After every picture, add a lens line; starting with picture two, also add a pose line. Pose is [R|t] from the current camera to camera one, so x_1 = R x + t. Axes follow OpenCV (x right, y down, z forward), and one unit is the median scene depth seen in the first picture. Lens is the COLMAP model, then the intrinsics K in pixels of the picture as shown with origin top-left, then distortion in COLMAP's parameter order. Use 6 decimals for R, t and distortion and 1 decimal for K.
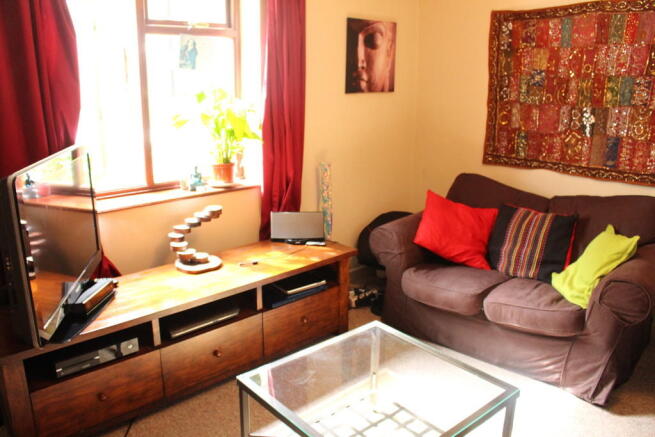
lens RADIAL K [[539.9, 0, 327.5], [0, 539.9, 218.5], [0, 0, 1]] dist [-0.202929, 0.162377]
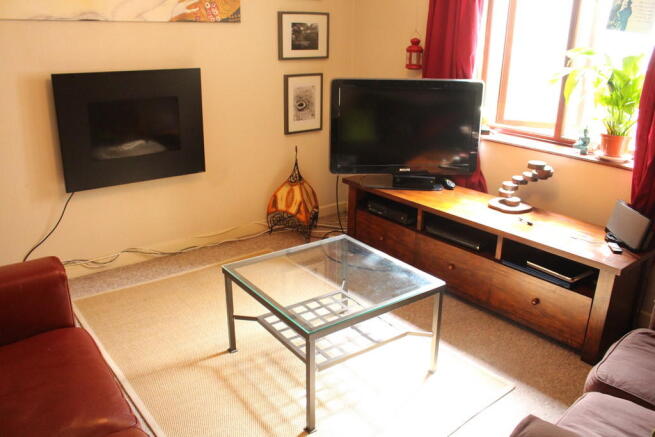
lens RADIAL K [[539.9, 0, 327.5], [0, 539.9, 218.5], [0, 0, 1]] dist [-0.202929, 0.162377]
pose [[-0.088938, 0.318273, -0.943818, 0.777607], [-0.271310, 0.904001, 0.330413, -0.139340], [0.958374, 0.285453, 0.005950, 0.595832]]
